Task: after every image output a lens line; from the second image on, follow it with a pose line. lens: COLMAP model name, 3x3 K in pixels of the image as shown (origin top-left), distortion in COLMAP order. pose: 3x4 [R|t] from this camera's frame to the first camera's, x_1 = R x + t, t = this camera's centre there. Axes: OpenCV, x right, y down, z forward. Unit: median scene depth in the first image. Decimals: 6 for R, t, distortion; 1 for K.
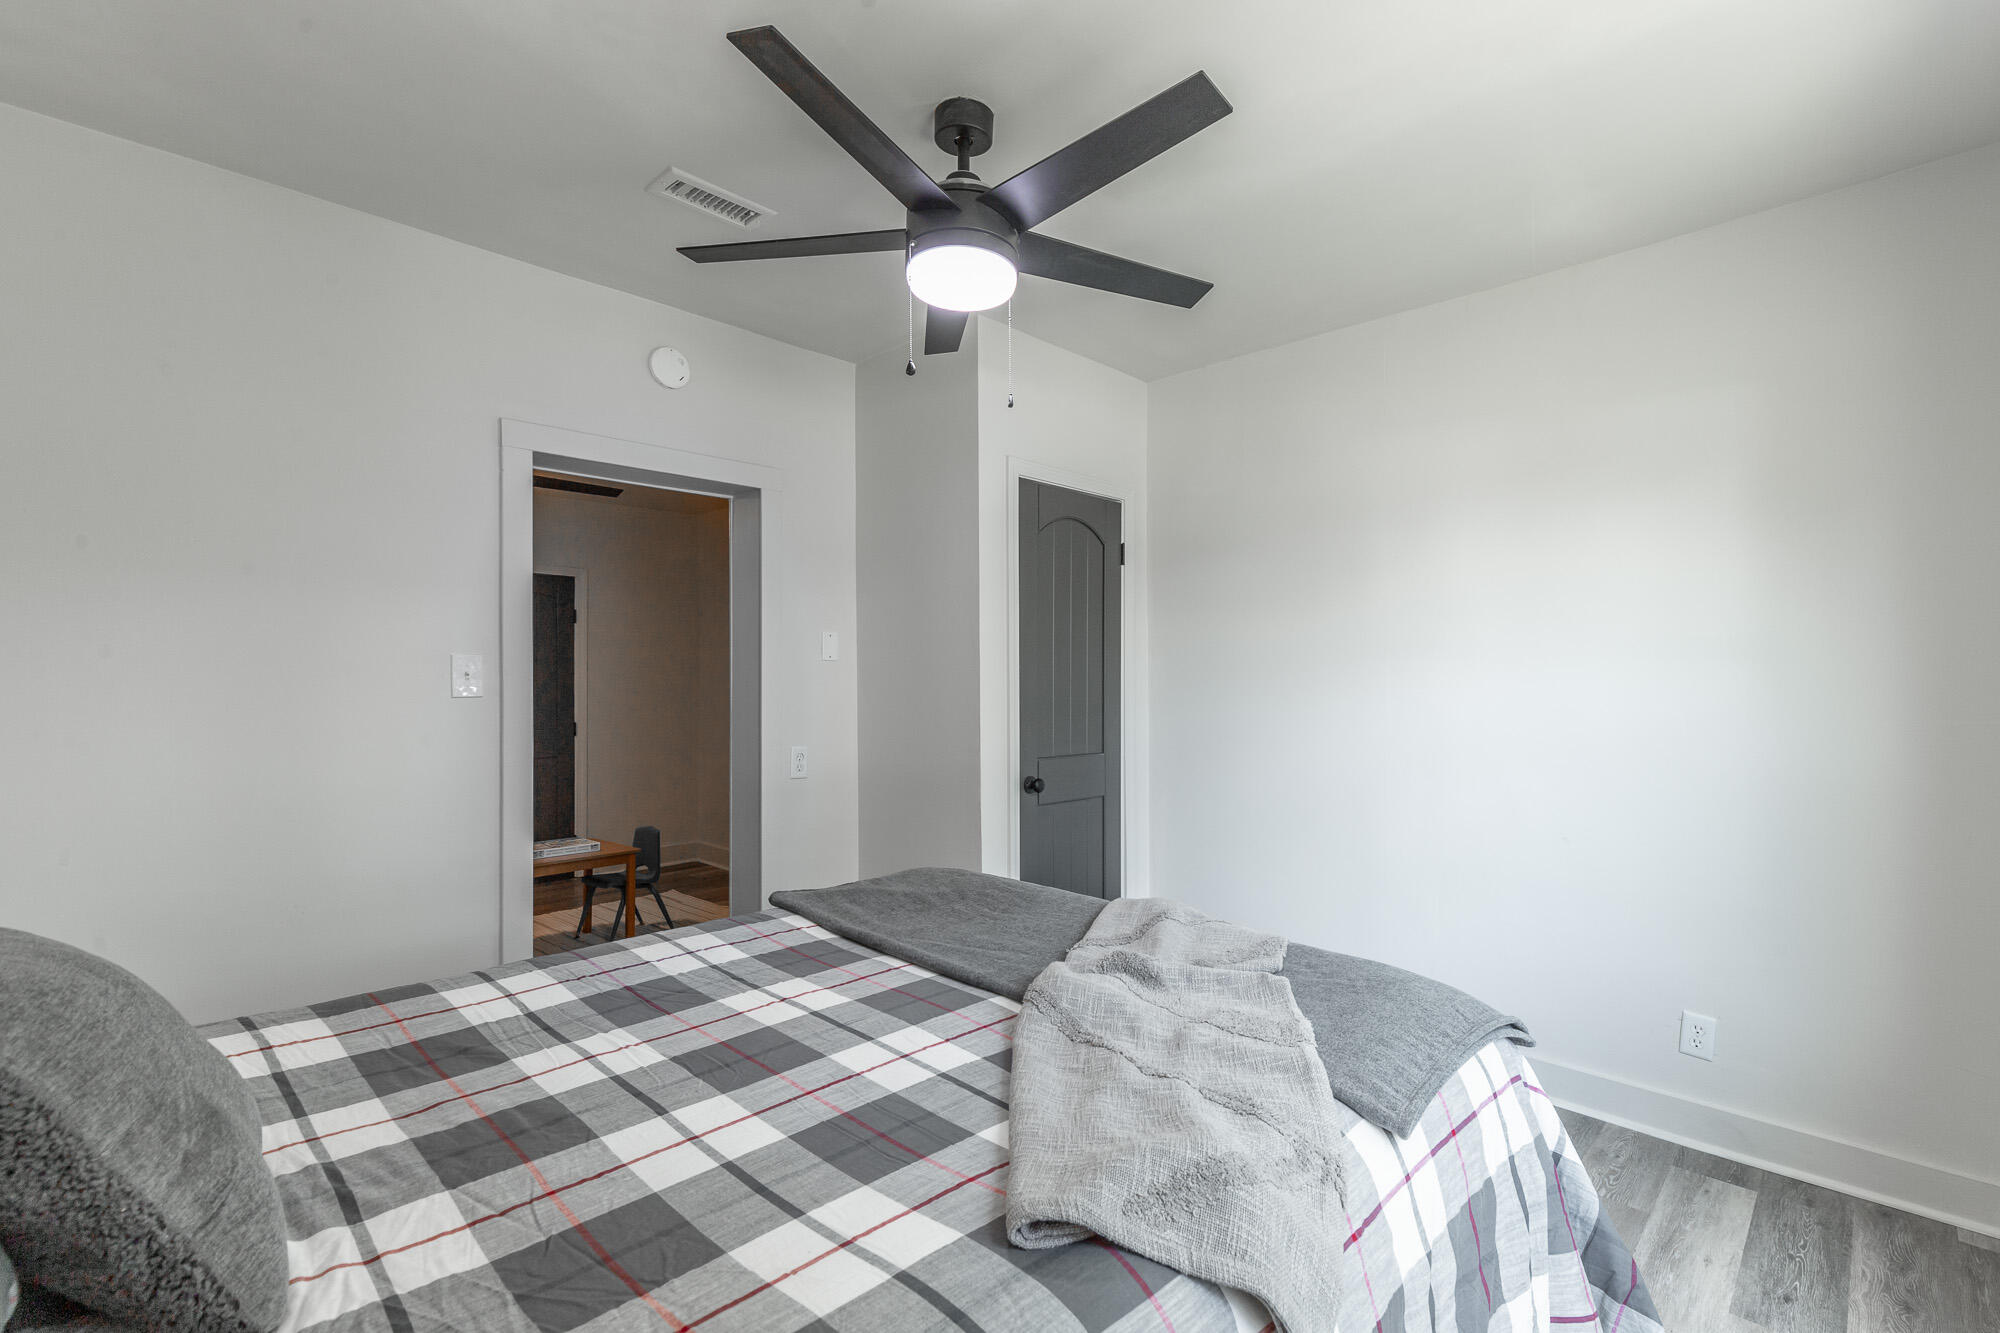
lens RADIAL K [[899.5, 0, 992.2], [0, 899.5, 677.4], [0, 0, 1]] dist [0.003231, 0.000282]
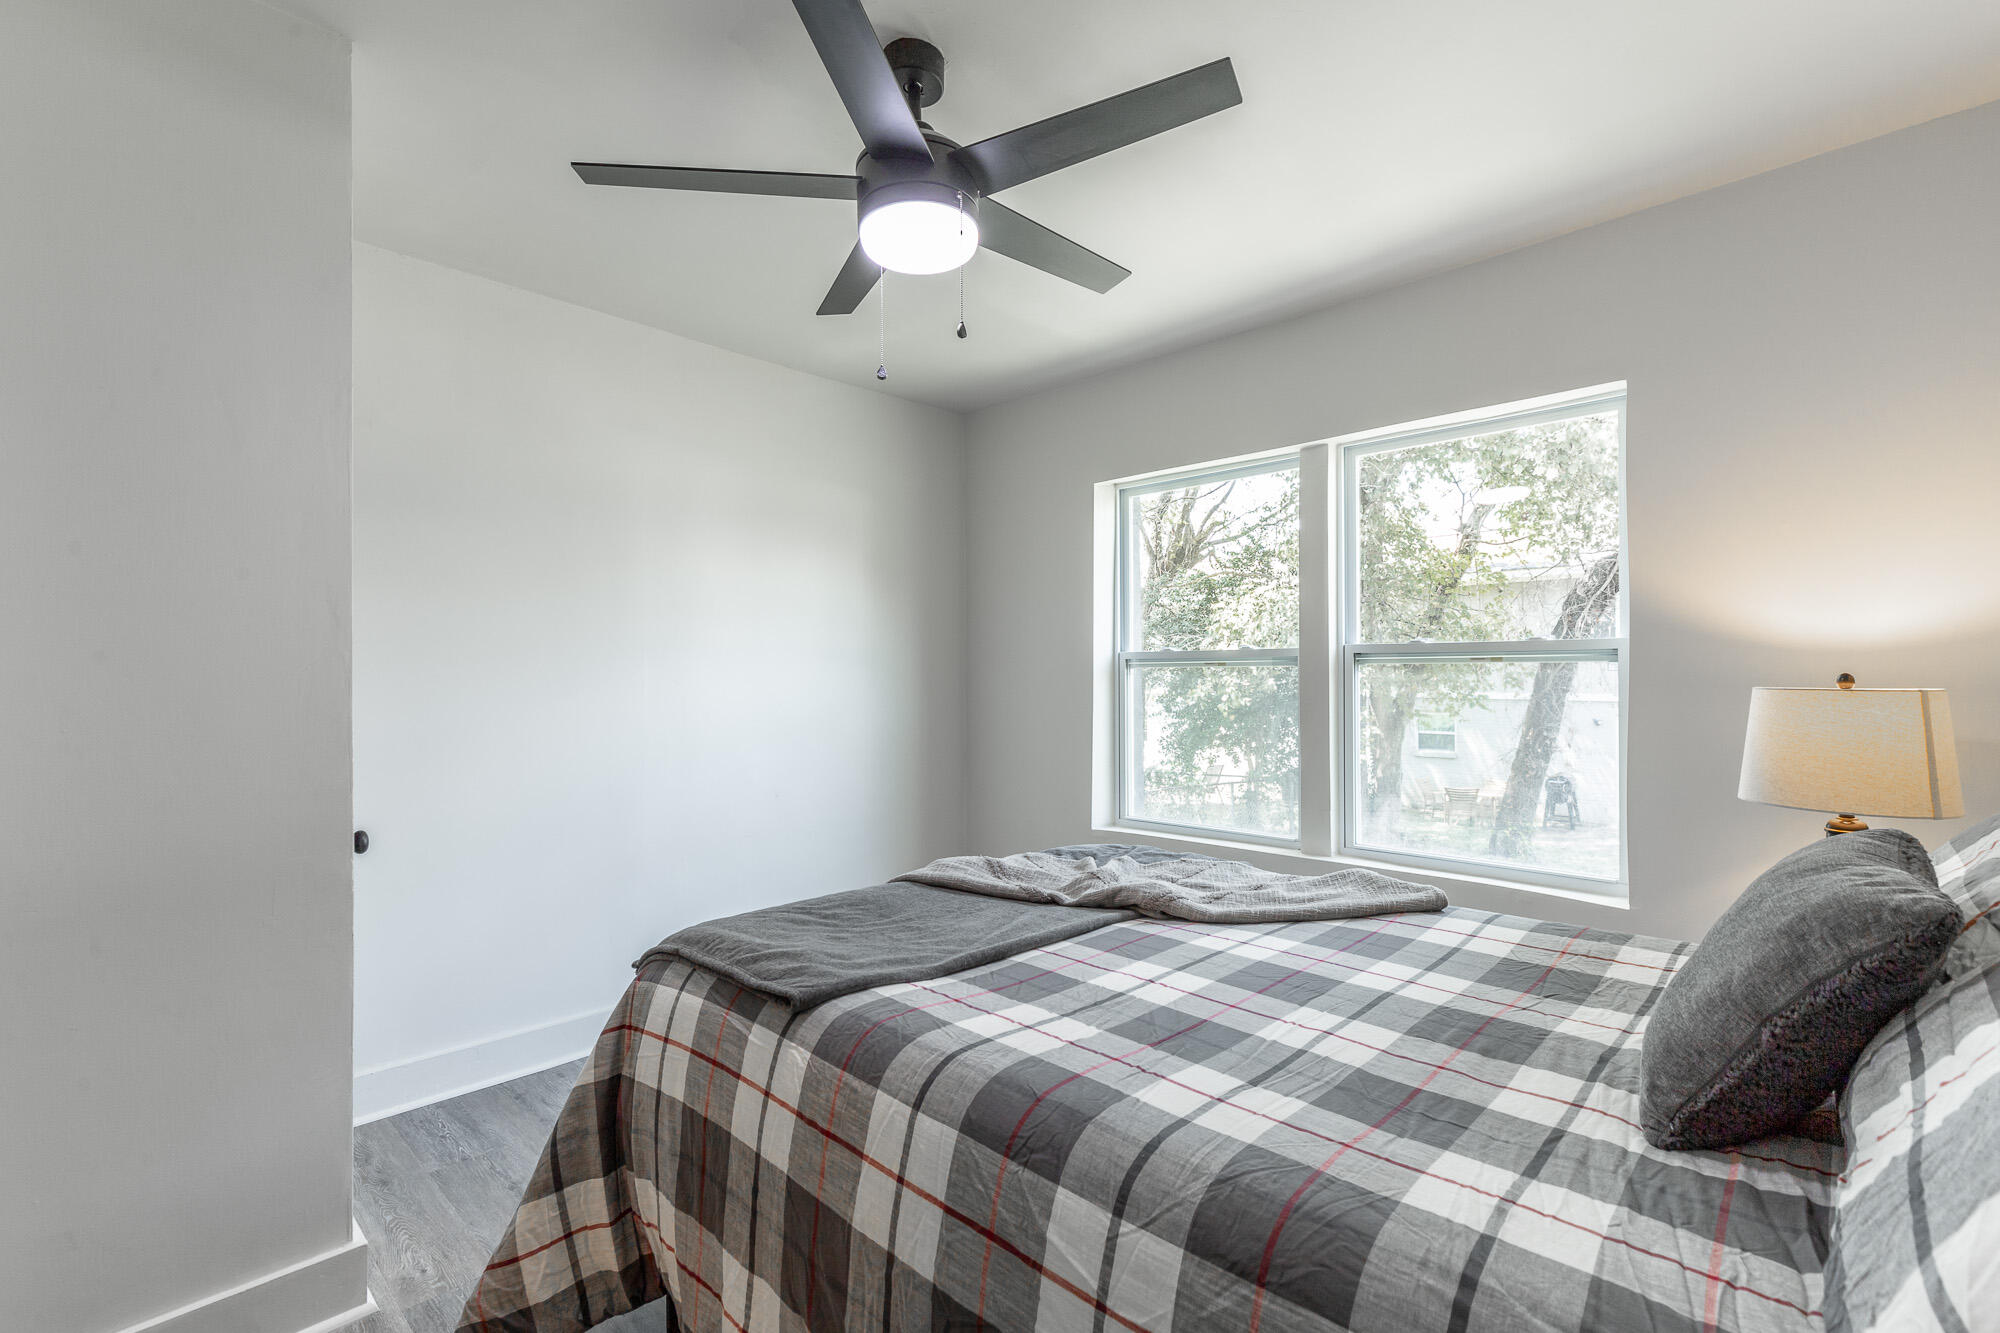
lens RADIAL K [[899.5, 0, 992.2], [0, 899.5, 677.4], [0, 0, 1]] dist [0.003231, 0.000282]
pose [[-0.001122, 0.002155, 0.999997, -1.119579], [0.004636, 0.999987, -0.002149, 0.007672], [-0.999989, 0.004633, -0.001132, 1.042546]]
